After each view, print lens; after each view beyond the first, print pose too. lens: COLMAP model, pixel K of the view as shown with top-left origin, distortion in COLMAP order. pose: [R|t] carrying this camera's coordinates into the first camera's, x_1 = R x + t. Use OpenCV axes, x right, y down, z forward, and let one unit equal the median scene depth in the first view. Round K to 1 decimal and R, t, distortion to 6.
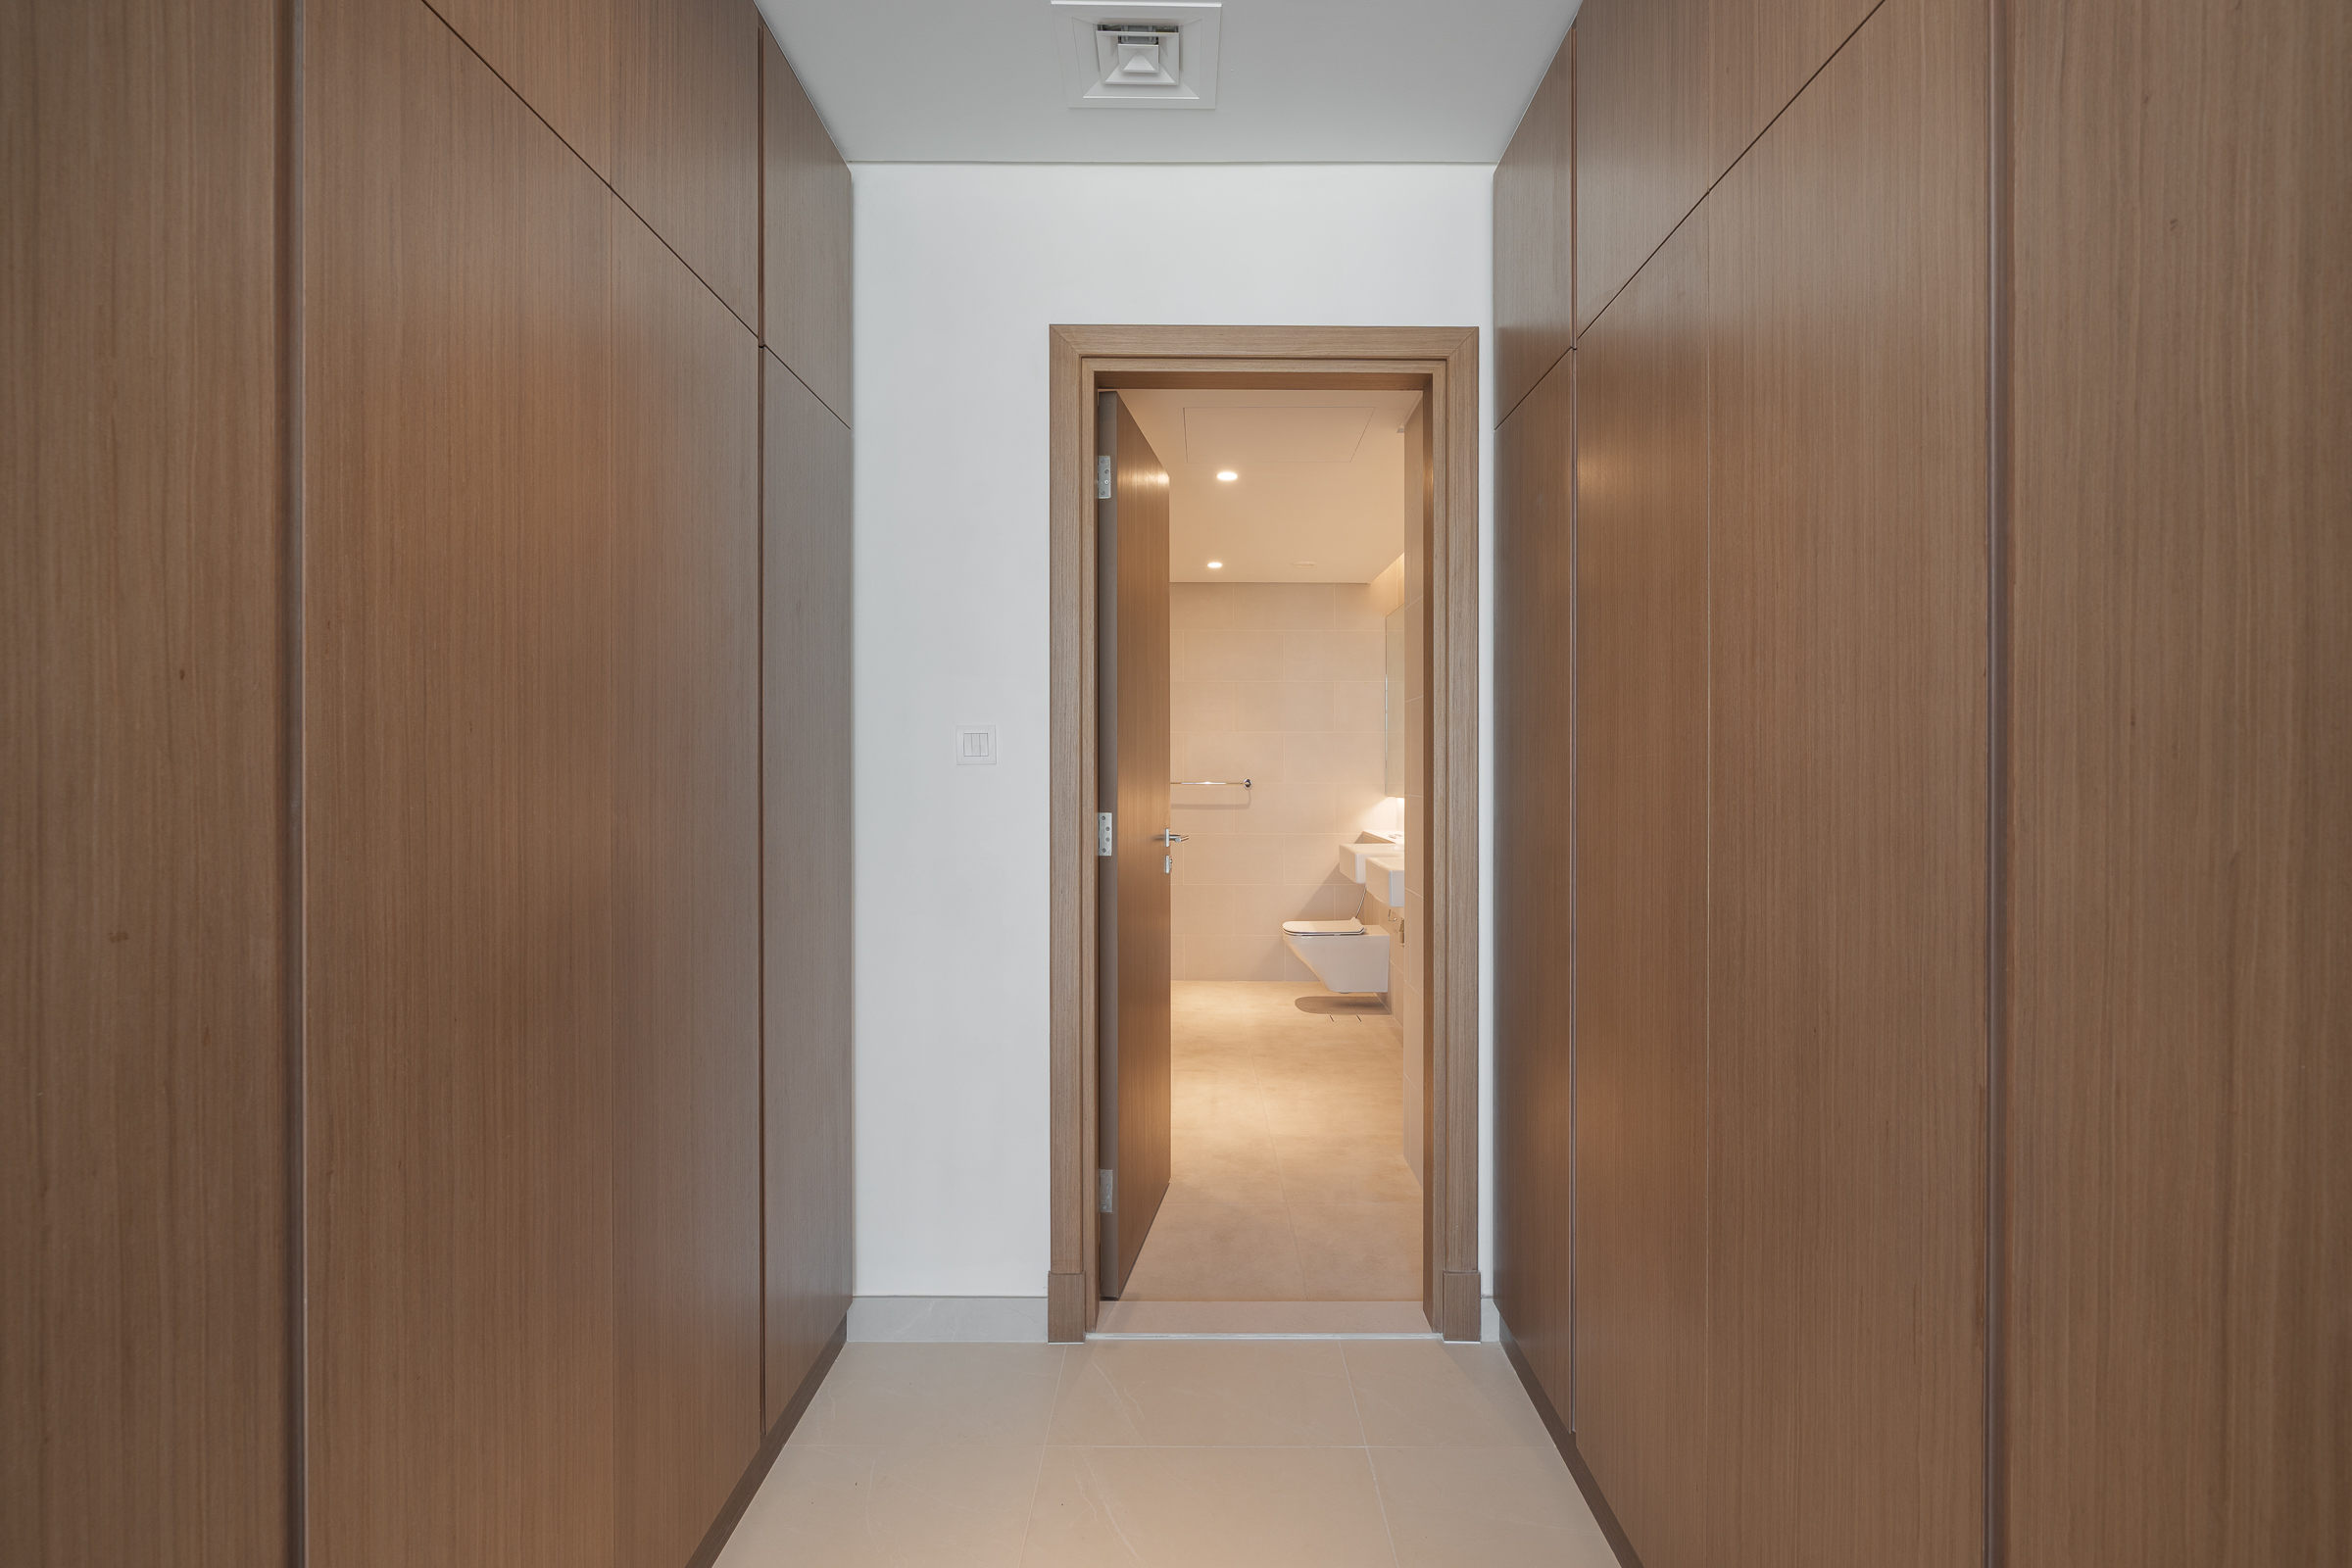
lens RADIAL K [[1073.0, 0, 1173.7], [0, 1073.0, 786.5], [0, 0, 1]] dist [-0.001222, 0.000362]
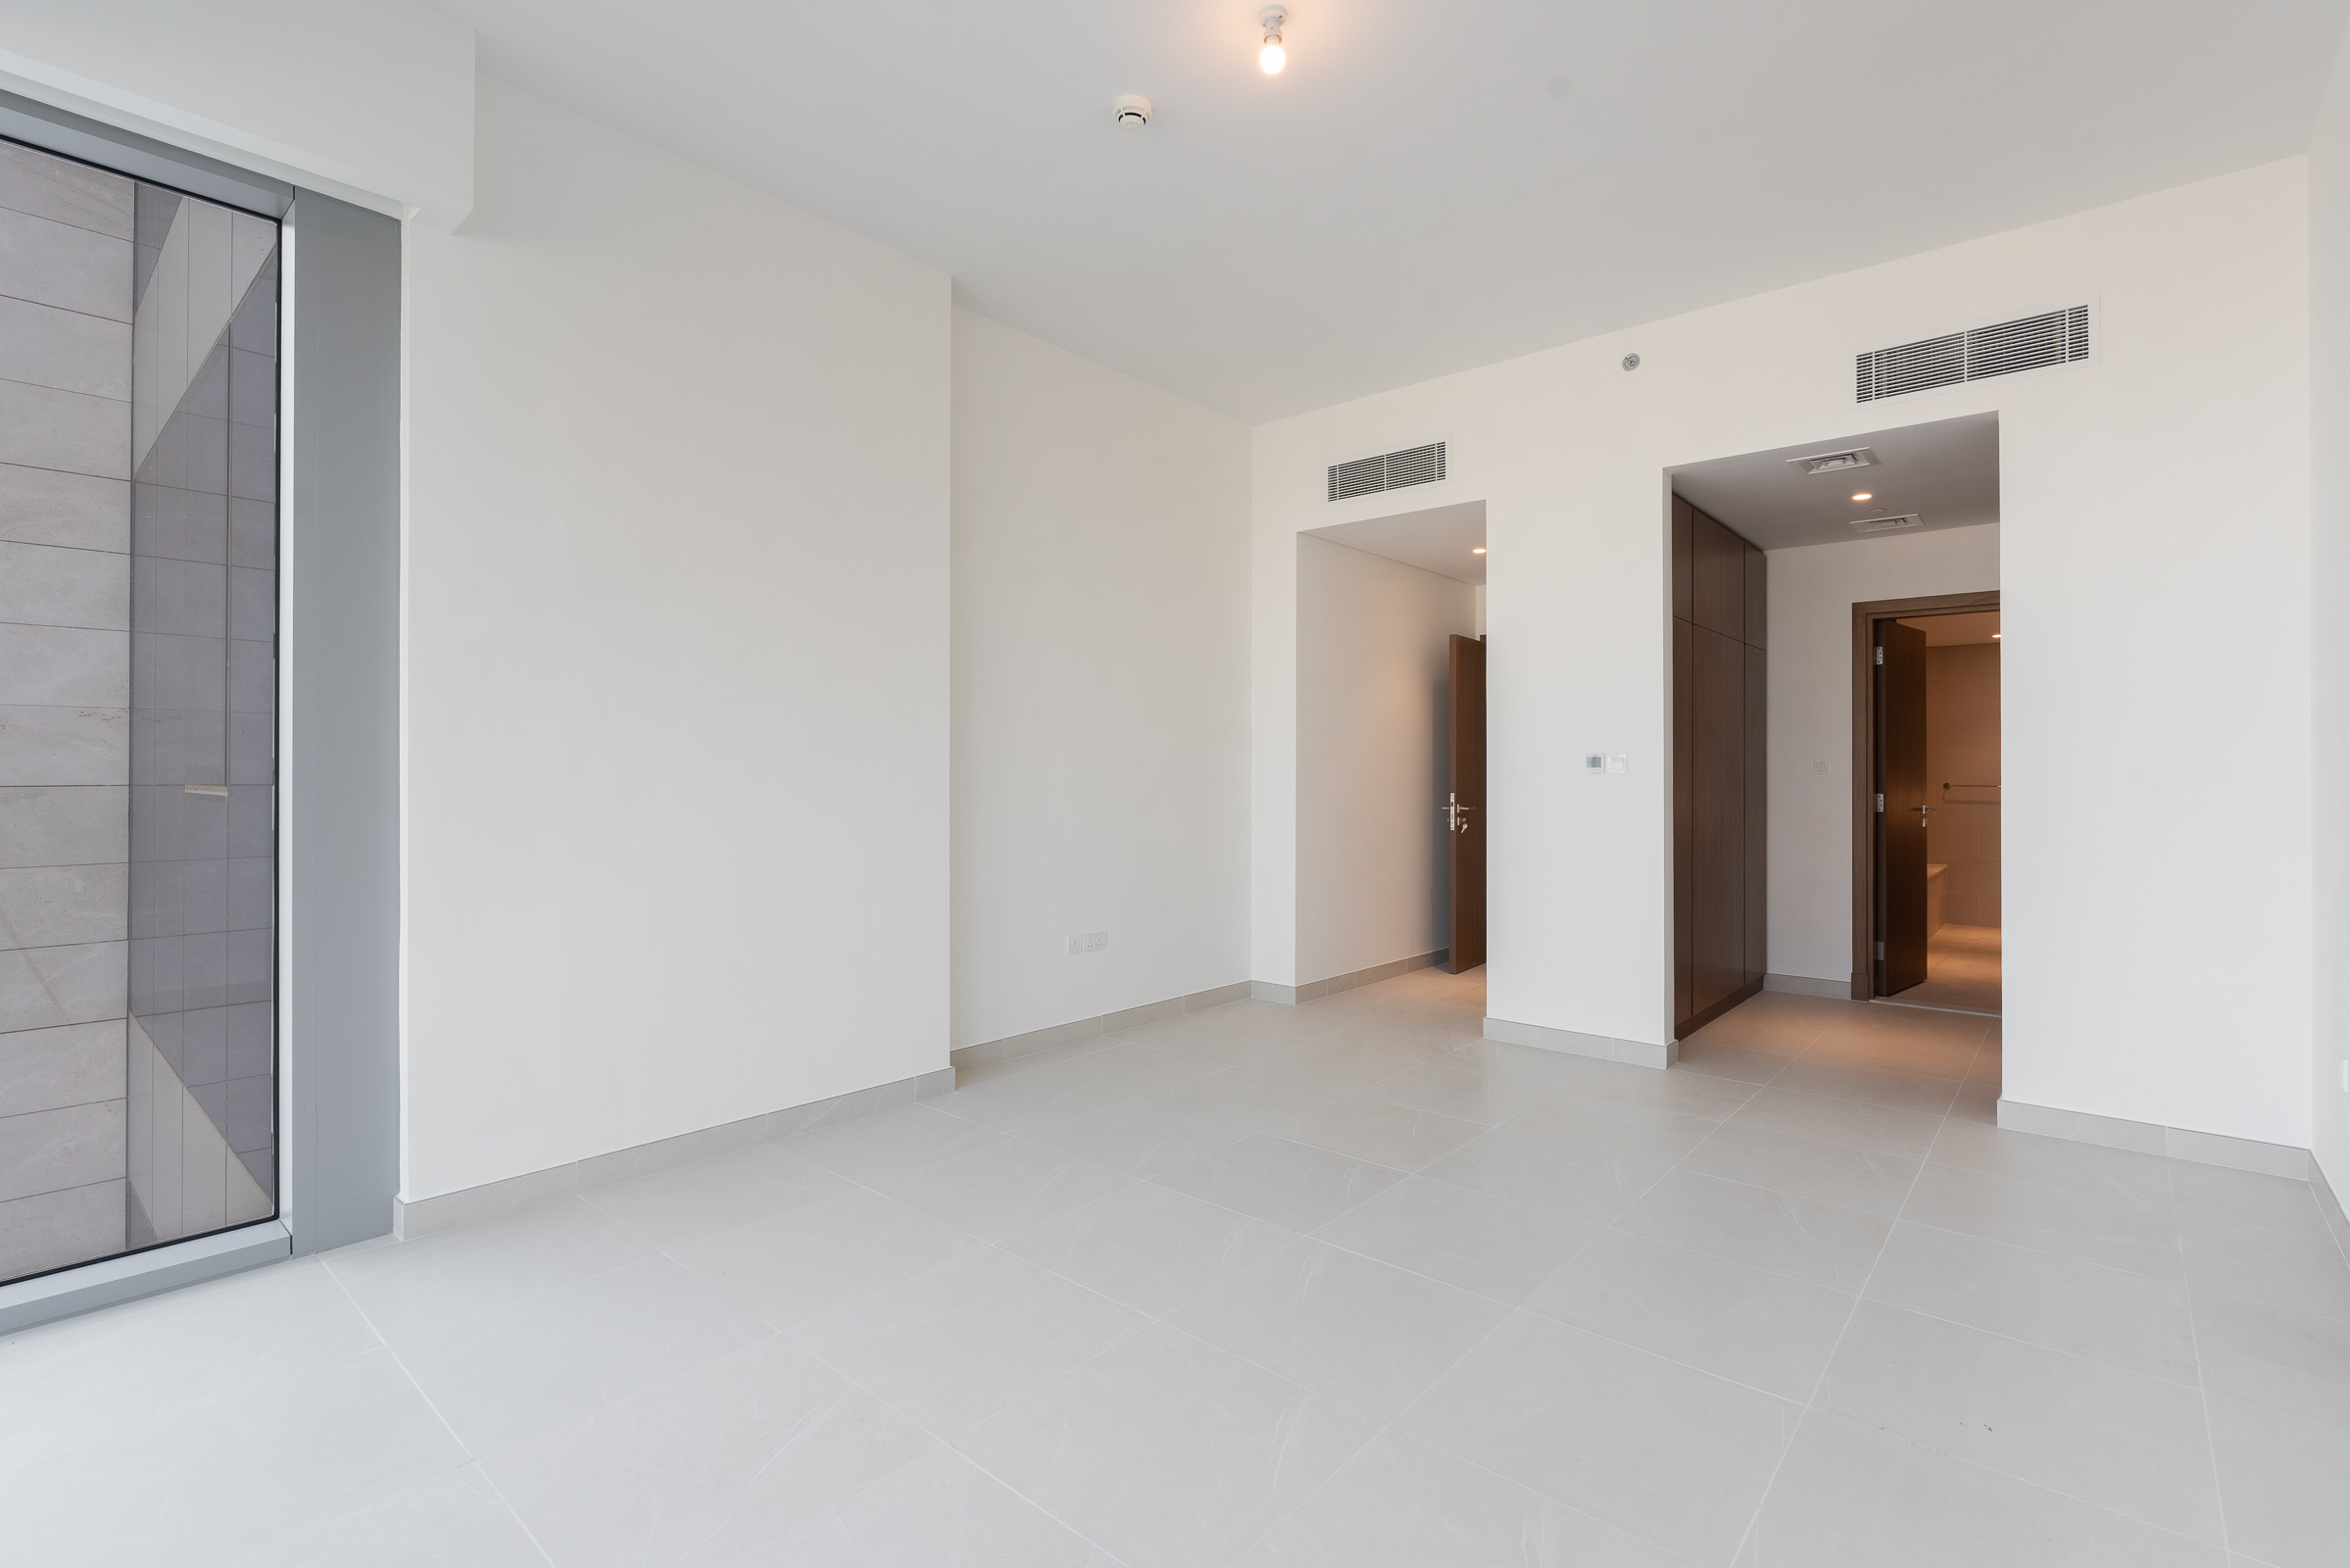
lens RADIAL K [[1075.1, 0, 1176.4], [0, 1075.1, 775.5], [0, 0, 1]] dist [-0.000295, 0.000309]
pose [[0.774495, -0.001109, -0.632579, 0.254142], [-0.007161, 0.999919, -0.010521, 0.021002], [0.632539, 0.012679, 0.774425, -1.975953]]
